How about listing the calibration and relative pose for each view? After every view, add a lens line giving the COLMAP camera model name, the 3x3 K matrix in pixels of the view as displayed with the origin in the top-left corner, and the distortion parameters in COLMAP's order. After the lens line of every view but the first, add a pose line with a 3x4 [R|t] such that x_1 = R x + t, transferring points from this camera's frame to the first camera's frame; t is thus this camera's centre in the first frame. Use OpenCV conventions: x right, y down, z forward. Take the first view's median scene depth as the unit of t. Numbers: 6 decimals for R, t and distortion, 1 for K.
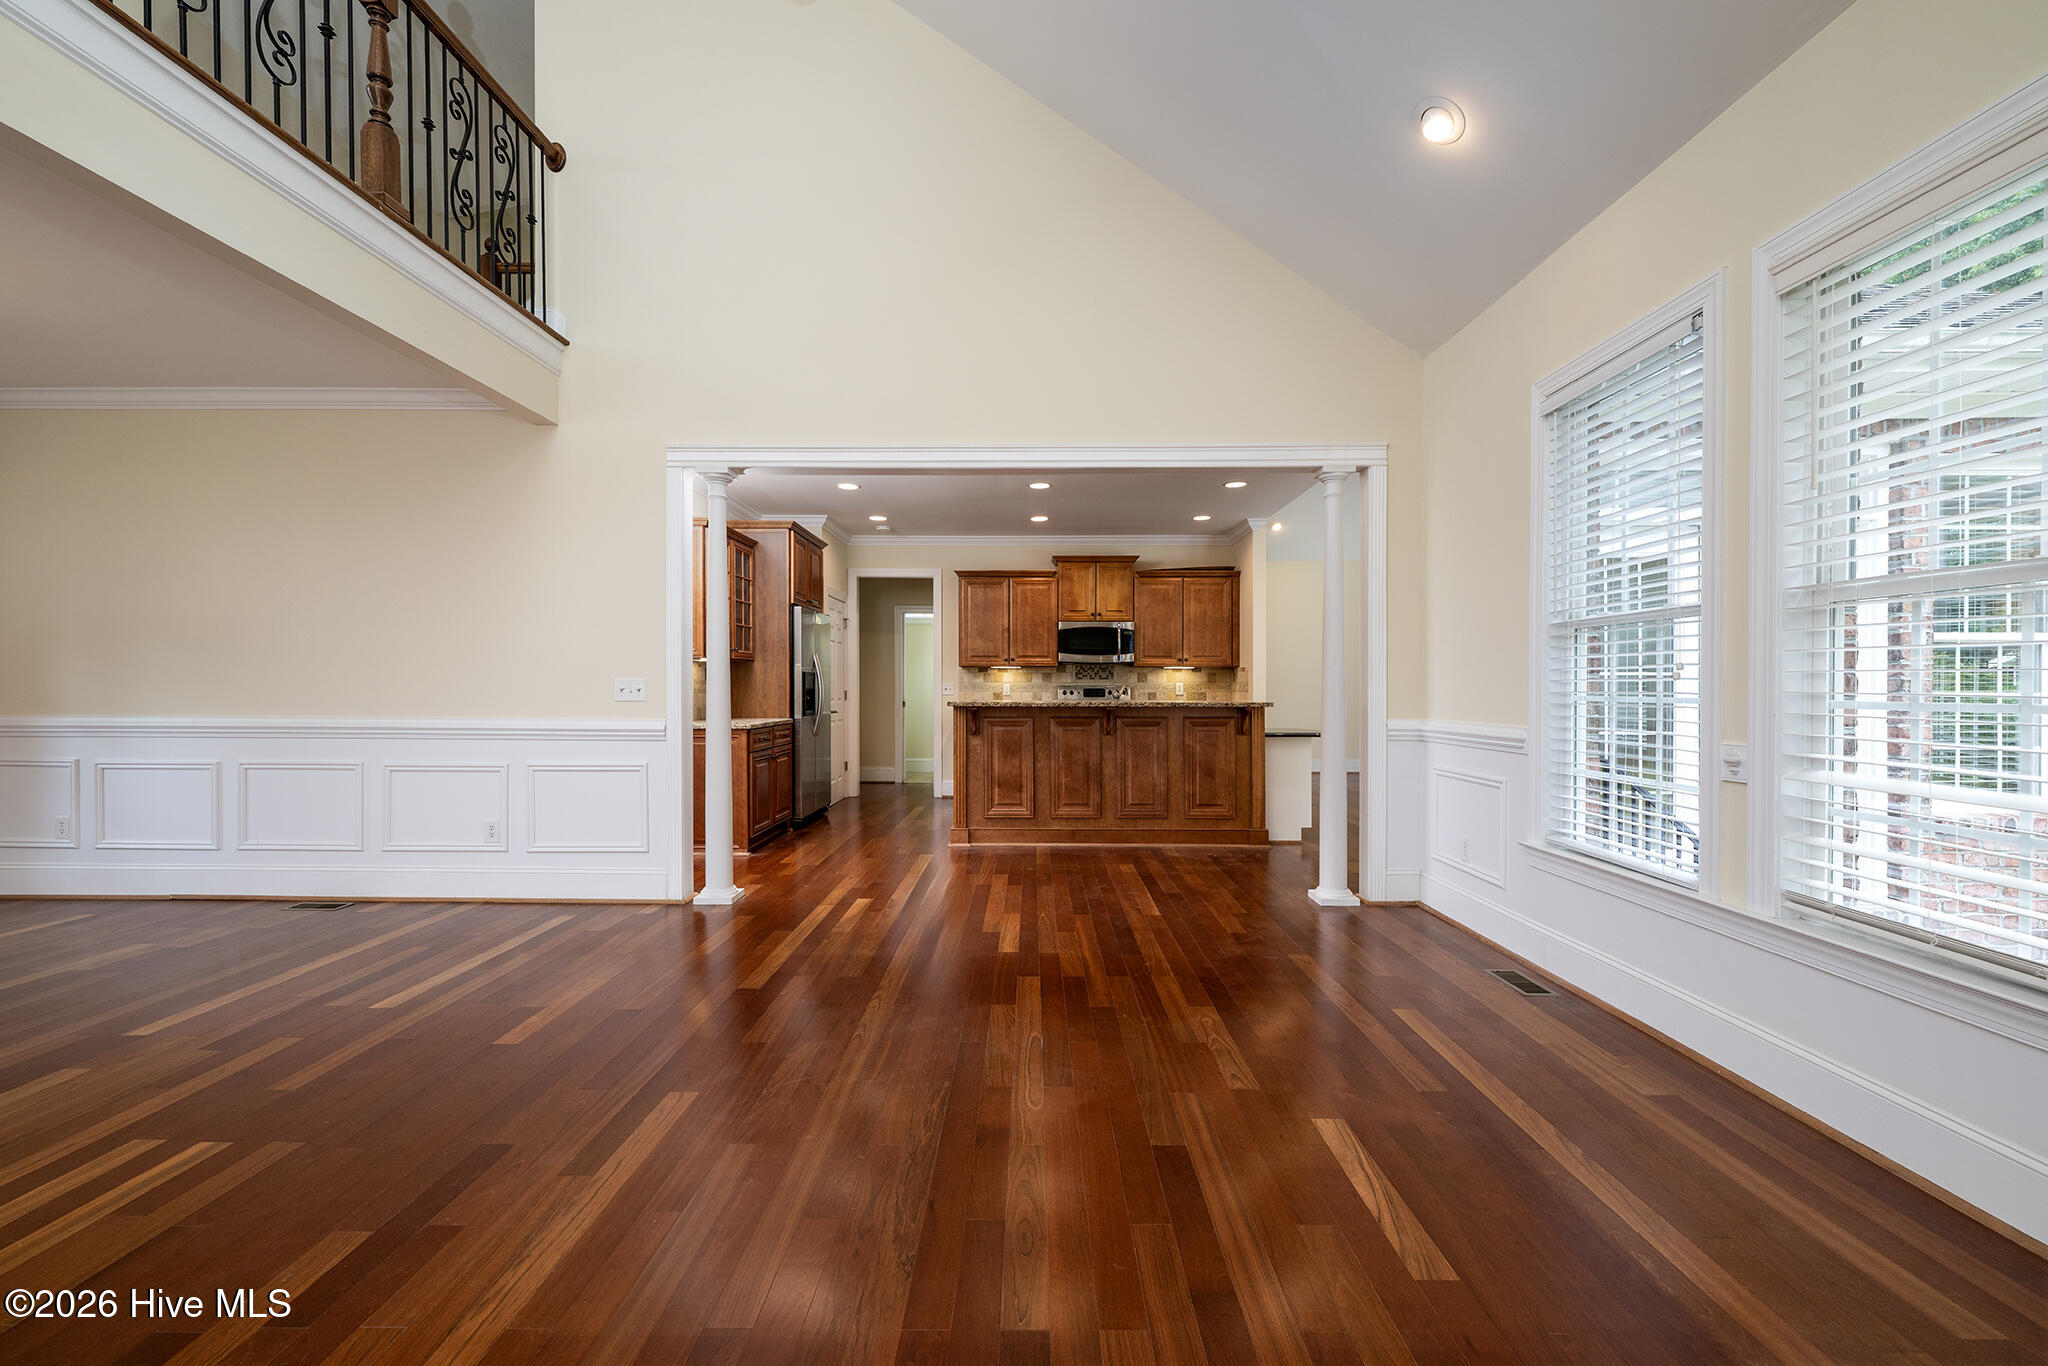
lens RADIAL K [[819.3, 0, 1015.3], [0, 819.3, 683.0], [0, 0, 1]] dist [-0.001408, 0.000810]
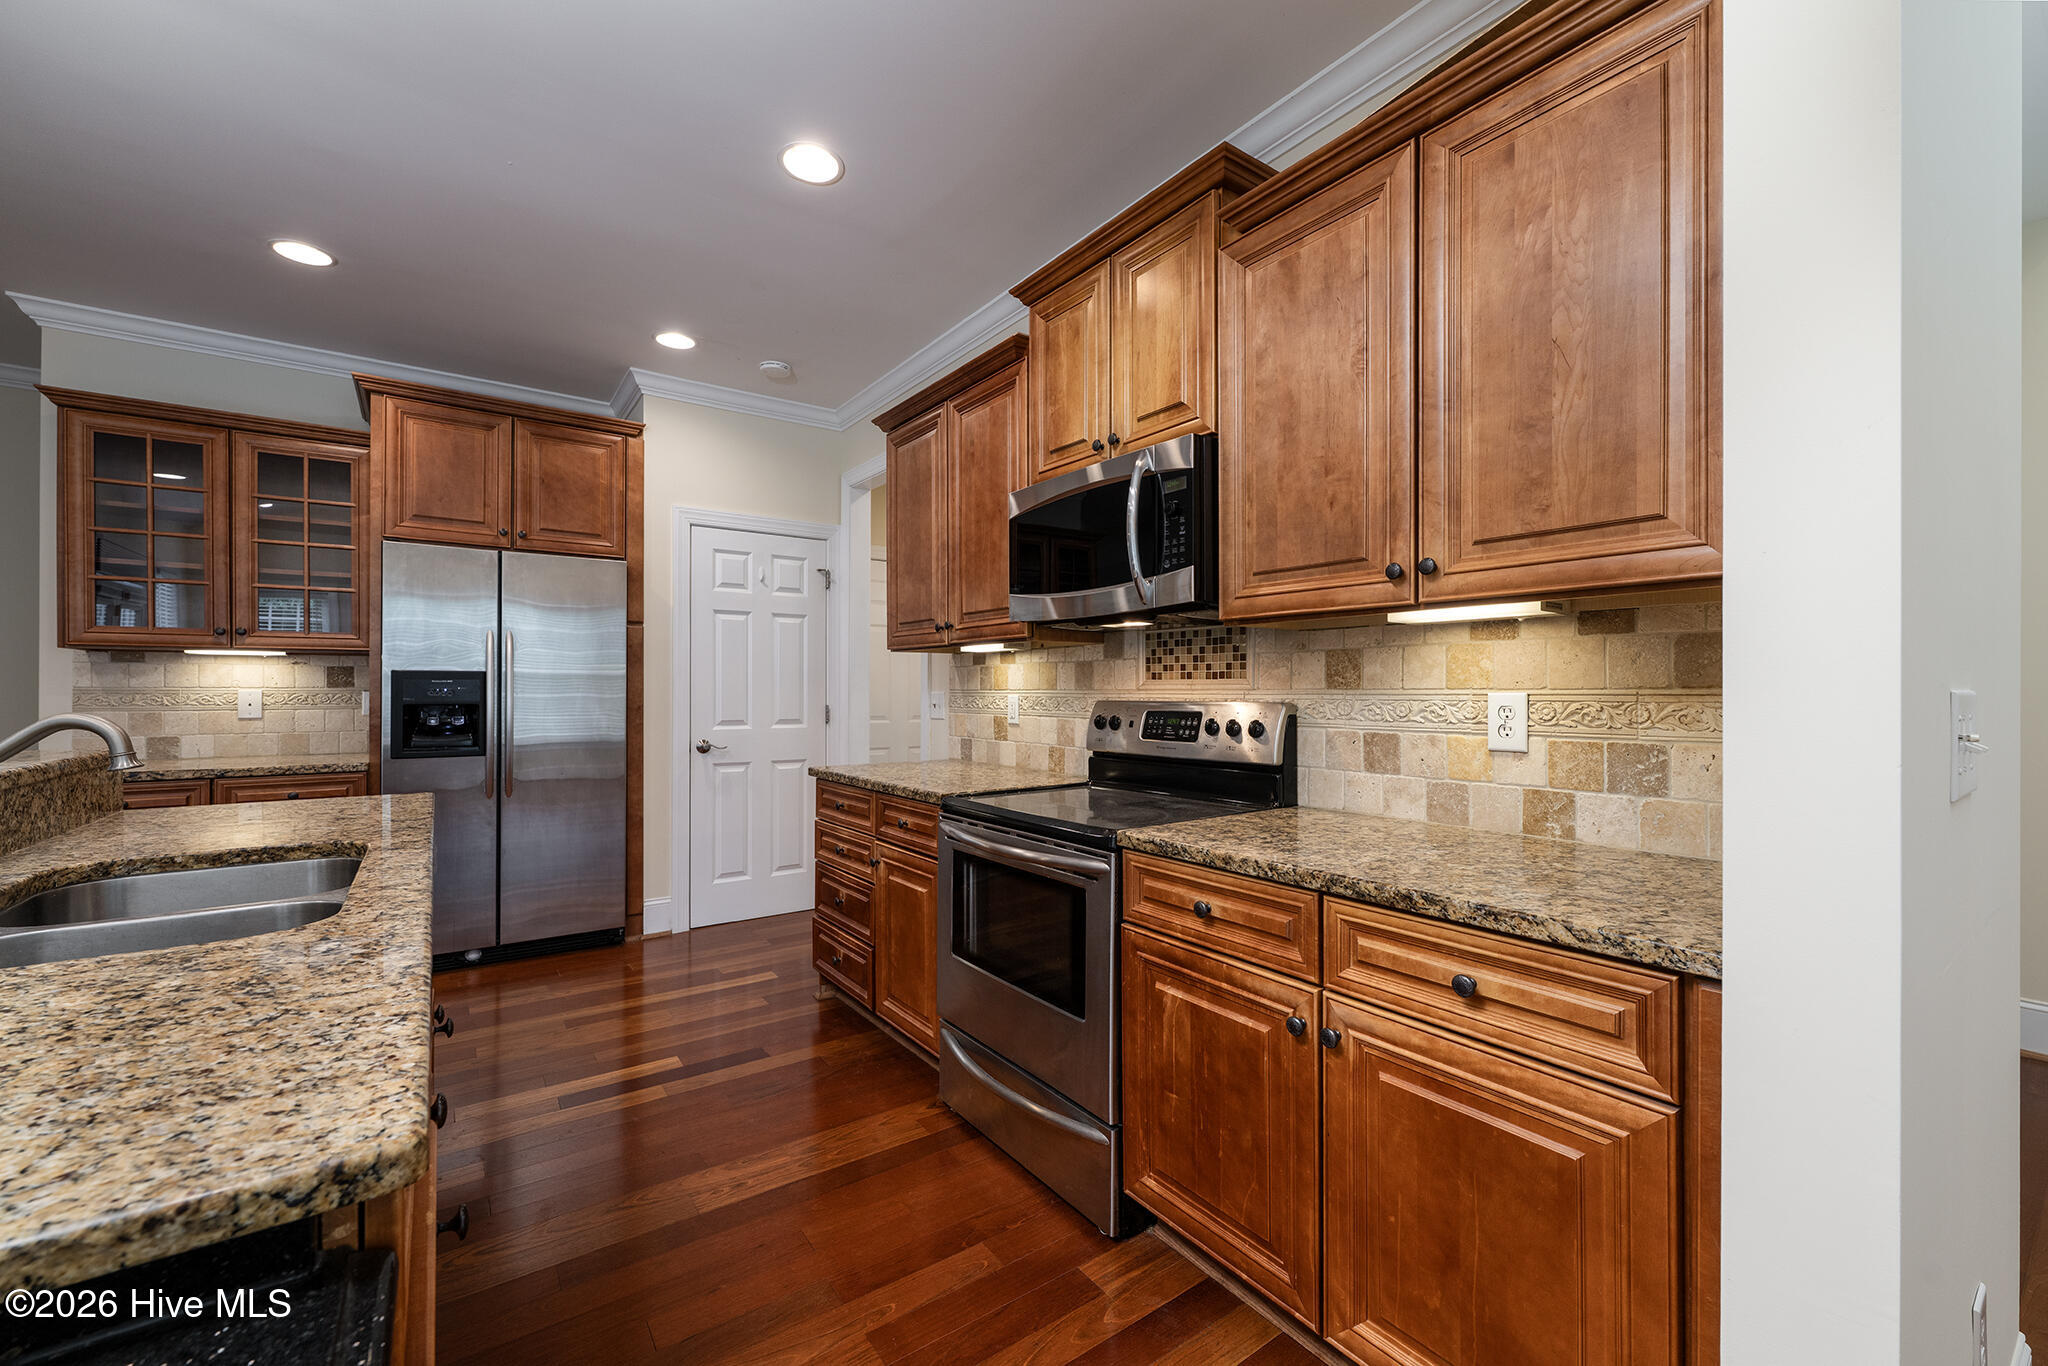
lens RADIAL K [[819.3, 0, 1031.4], [0, 819.3, 688.7], [0, 0, 1]] dist [-0.001408, 0.000810]
pose [[0.593984, -0.002661, -0.804473, 0.304376], [0.003586, 0.999993, -0.000660, -0.001040], [0.804469, -0.002493, 0.593989, 0.817882]]
